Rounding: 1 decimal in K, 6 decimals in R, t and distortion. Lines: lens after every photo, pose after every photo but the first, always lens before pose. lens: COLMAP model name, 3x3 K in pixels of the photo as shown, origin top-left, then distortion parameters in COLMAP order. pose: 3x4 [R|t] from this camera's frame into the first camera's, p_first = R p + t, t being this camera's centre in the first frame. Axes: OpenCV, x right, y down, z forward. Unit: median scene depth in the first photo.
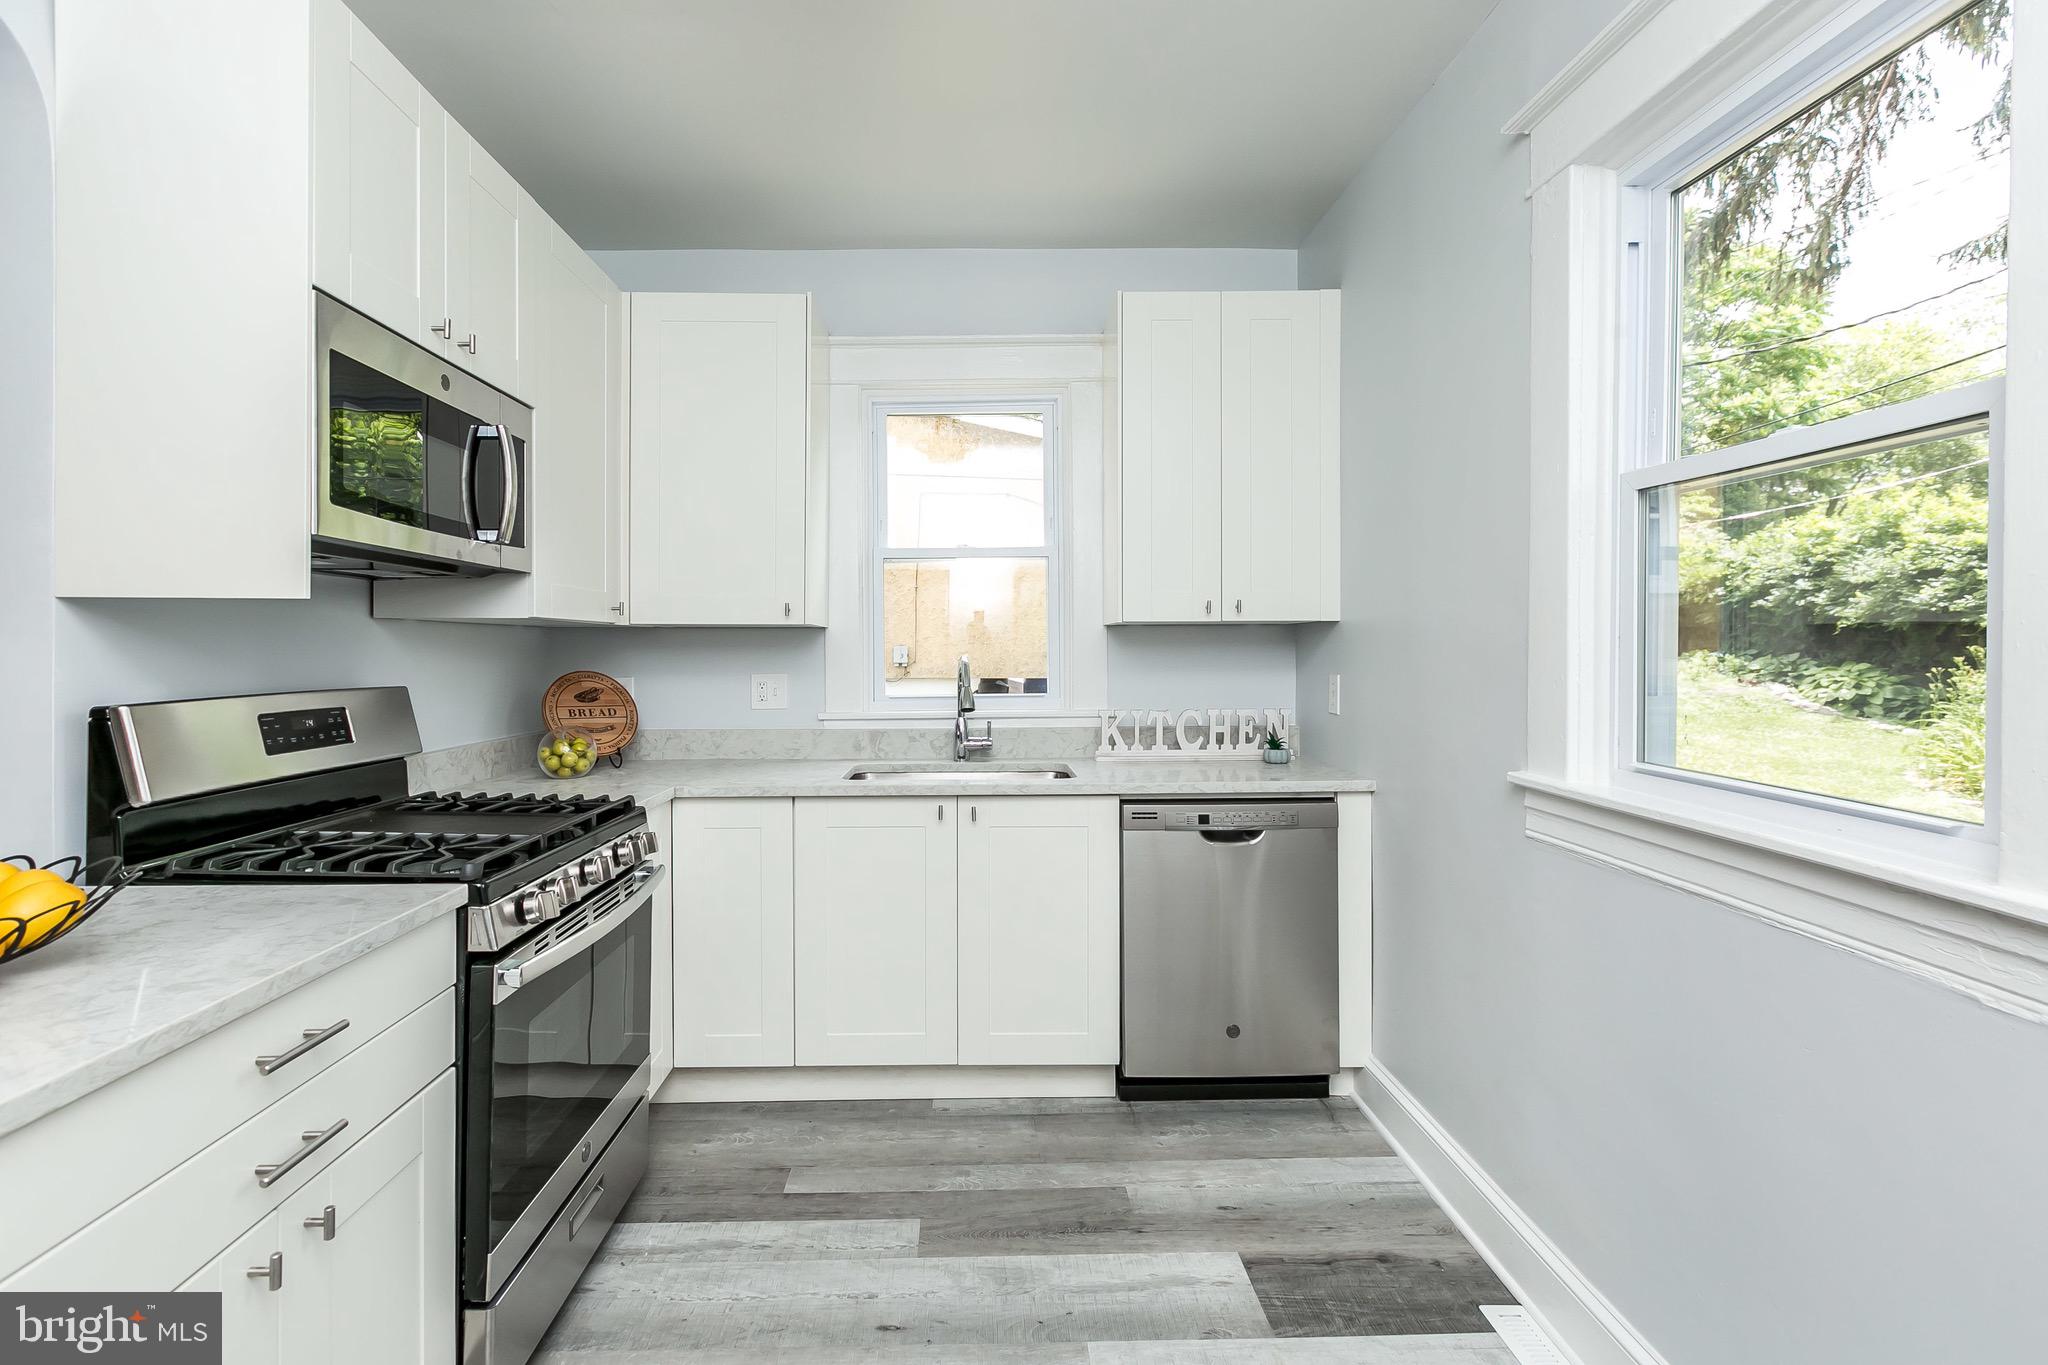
lens RADIAL K [[931.8, 0, 995.4], [0, 931.8, 654.8], [0, 0, 1]] dist [0.005589, -0.000741]
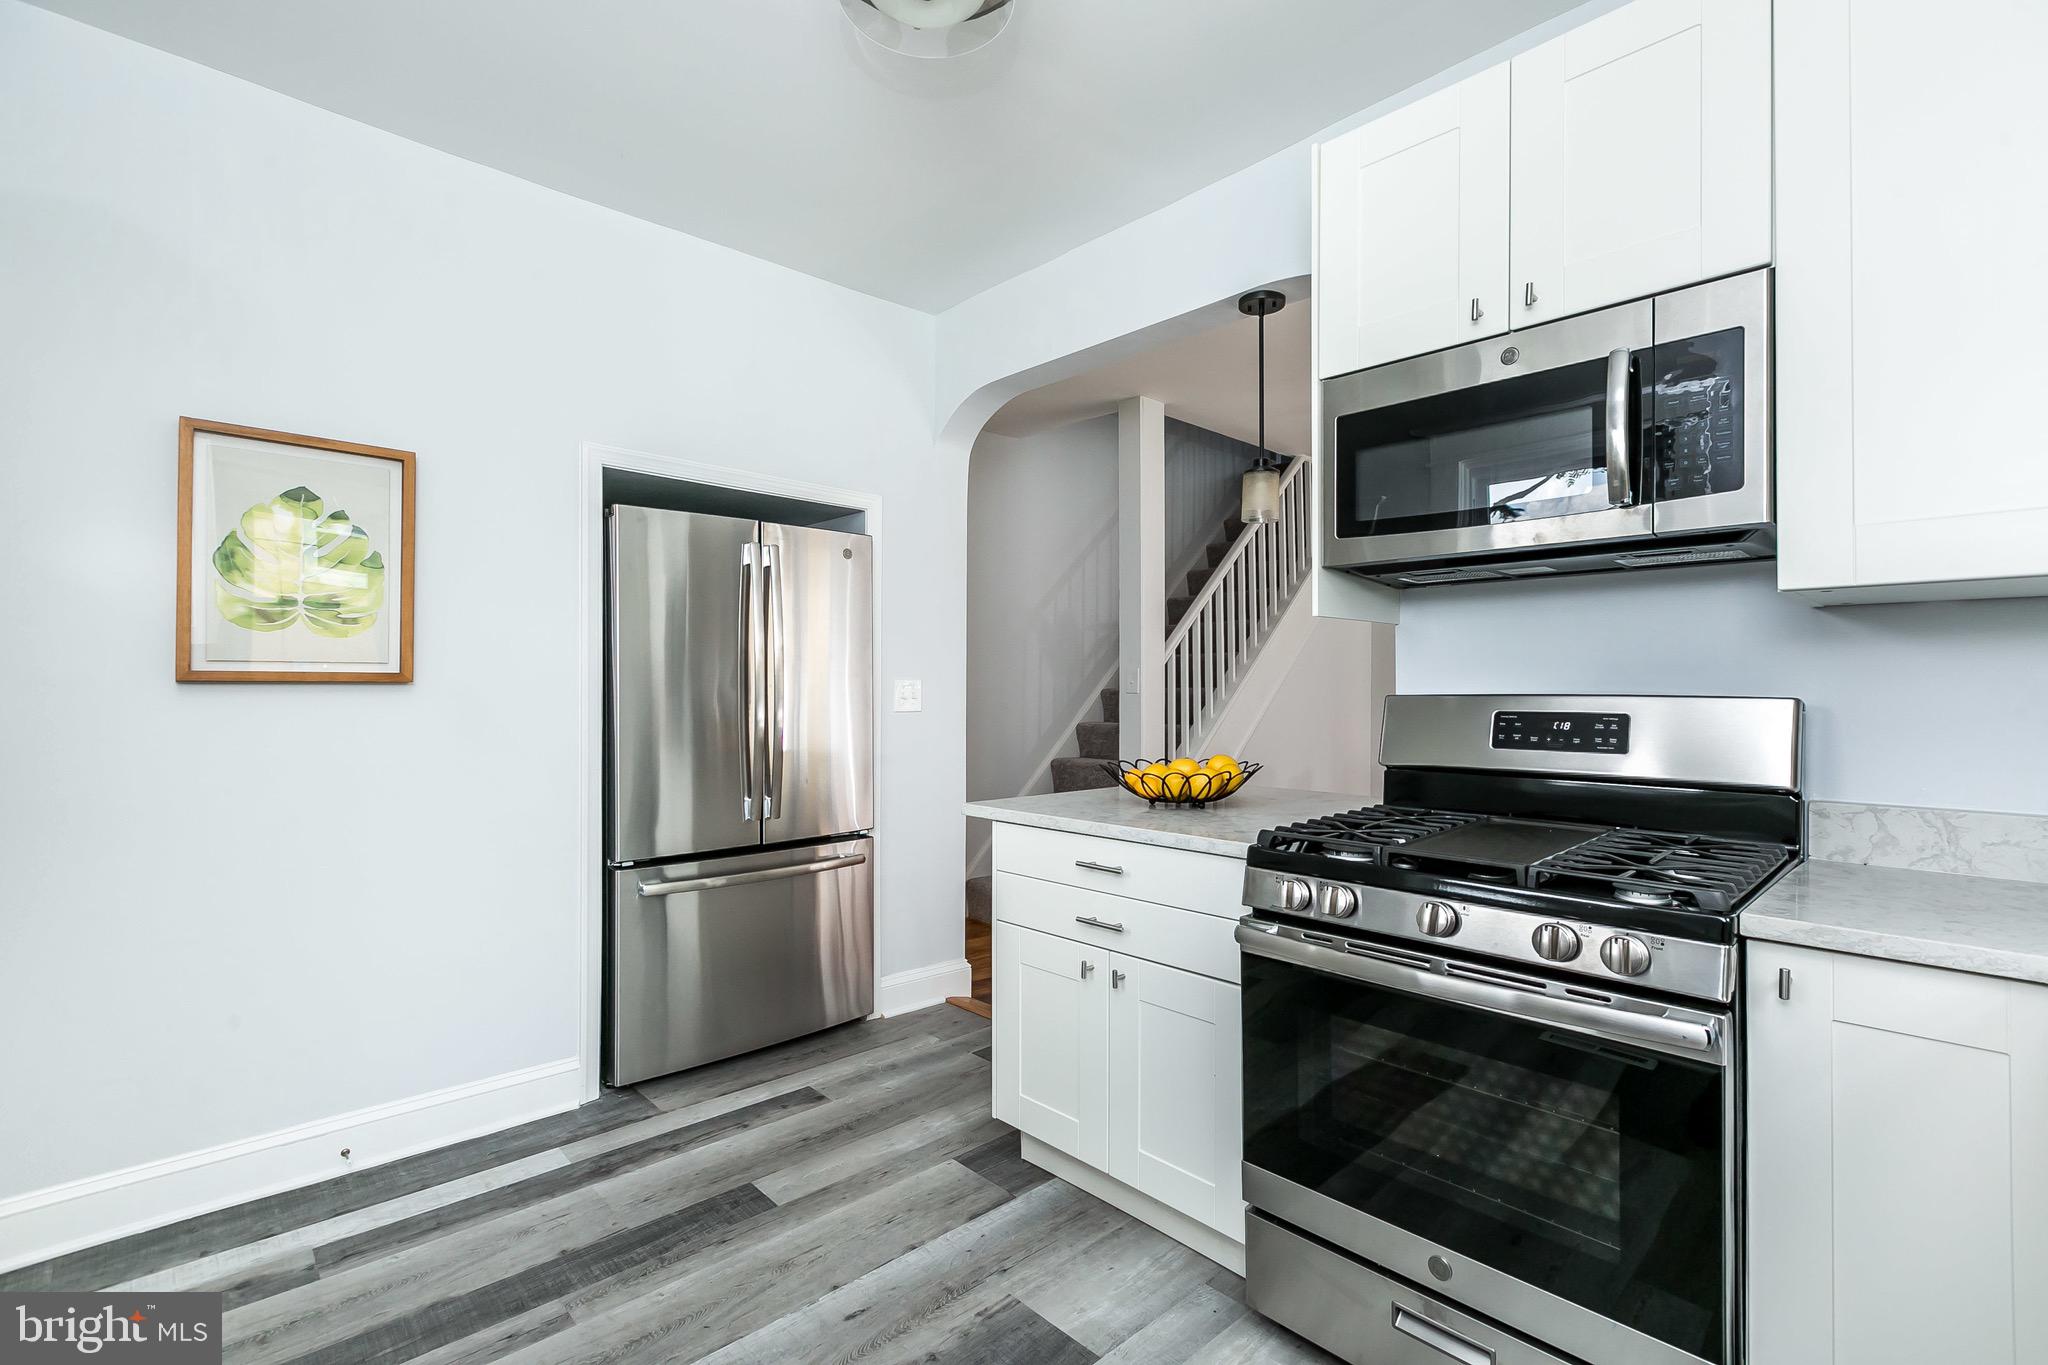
lens RADIAL K [[931.8, 0, 1027.5], [0, 931.8, 678.3], [0, 0, 1]] dist [0.005589, -0.000741]
pose [[-0.739555, -0.007573, -0.673053, 0.290919], [-0.004528, 0.999970, -0.006277, 0.024249], [0.673081, -0.001594, -0.739567, 1.068658]]
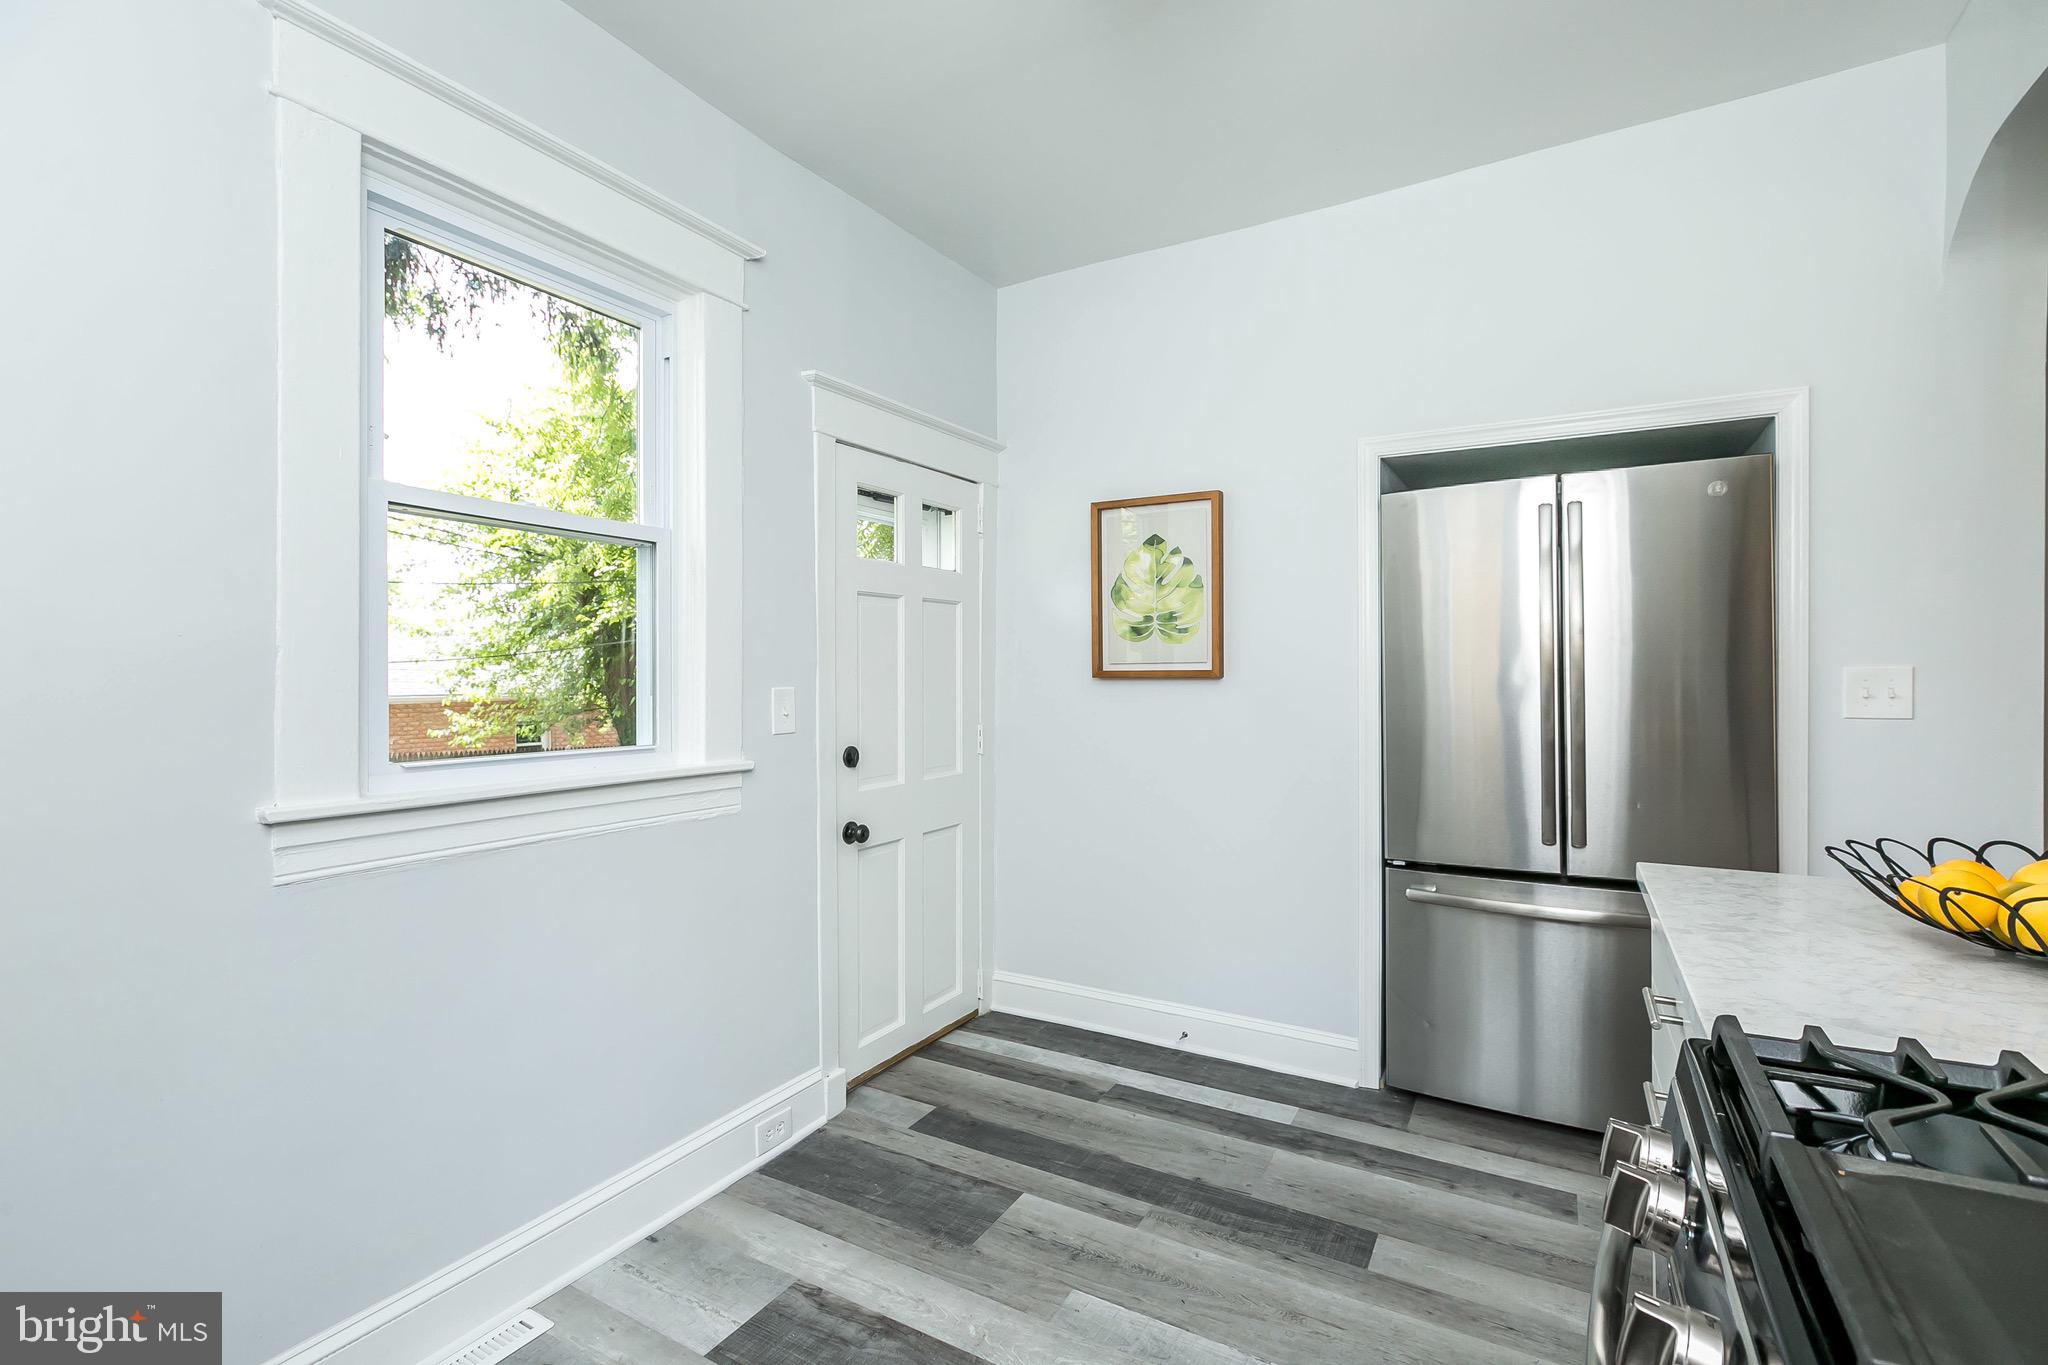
lens RADIAL K [[931.8, 0, 1030.4], [0, 931.8, 675.6], [0, 0, 1]] dist [0.005589, -0.000741]
pose [[-0.856683, 0.003698, 0.515830, -0.289549], [0.010195, 0.999900, 0.009765, 0.009084], [-0.515742, 0.013624, -0.856635, 1.068543]]
